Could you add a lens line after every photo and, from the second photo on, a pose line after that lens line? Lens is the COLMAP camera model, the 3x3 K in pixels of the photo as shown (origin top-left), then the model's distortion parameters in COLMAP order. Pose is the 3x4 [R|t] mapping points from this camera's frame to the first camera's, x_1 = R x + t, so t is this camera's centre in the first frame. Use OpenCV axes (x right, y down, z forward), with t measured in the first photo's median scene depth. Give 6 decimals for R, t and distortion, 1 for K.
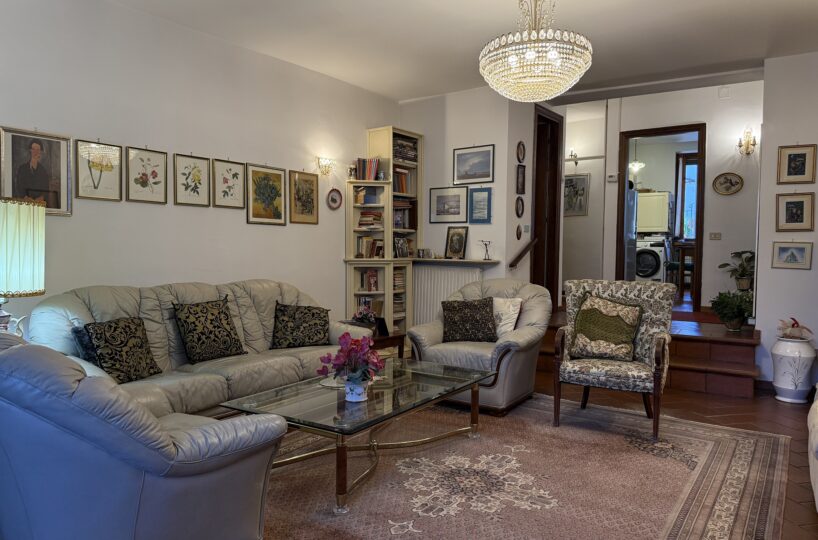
lens RADIAL K [[568.8, 0, 400.2], [0, 568.8, 273.2], [0, 0, 1]] dist [0.075867, -0.107032]
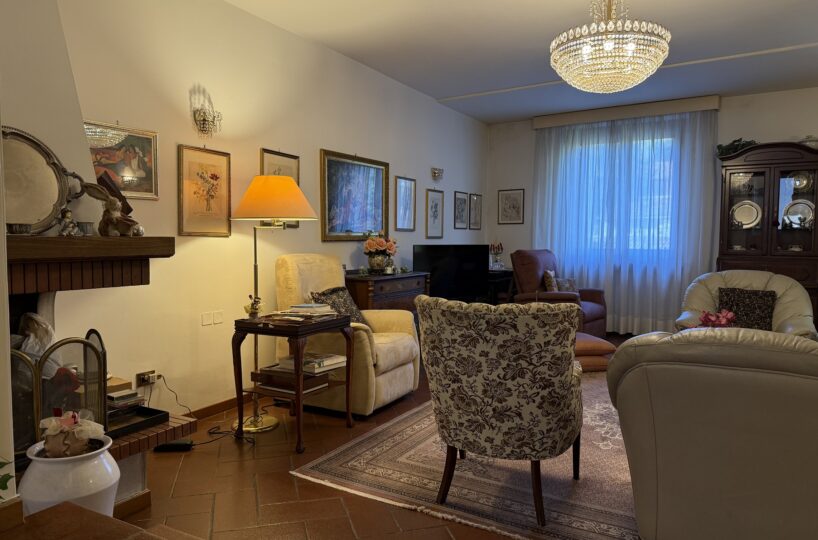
lens RADIAL K [[568.8, 0, 404.8], [0, 568.8, 268.0], [0, 0, 1]] dist [0.075867, -0.107032]
pose [[-0.997526, -0.011356, -0.069374, 0.534848], [-0.018398, 0.994642, 0.101733, -0.081090], [0.067847, 0.102758, -0.992390, 1.651559]]
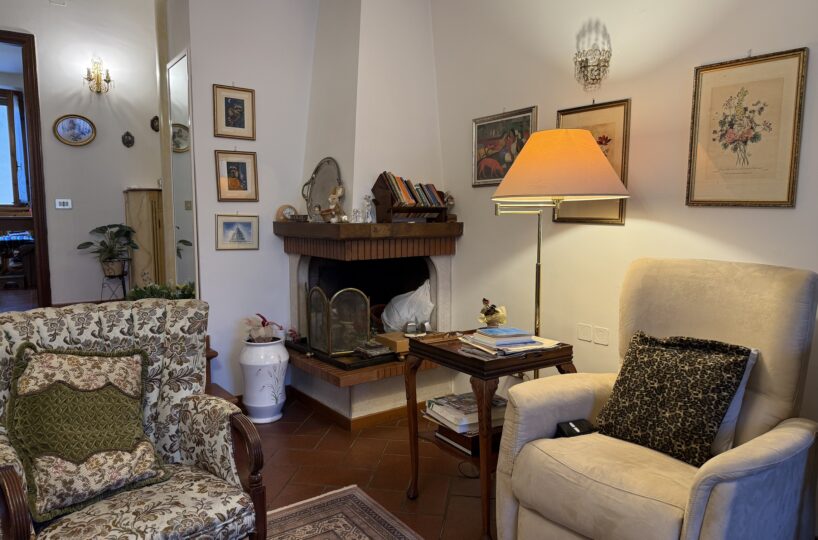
lens RADIAL K [[568.8, 0, 404.9], [0, 568.8, 275.7], [0, 0, 1]] dist [0.075867, -0.107032]
pose [[0.347199, -0.111814, 0.931102, 0.041248], [0.047130, 0.993692, 0.101756, -0.049736], [-0.936606, 0.008553, 0.350279, 0.626462]]
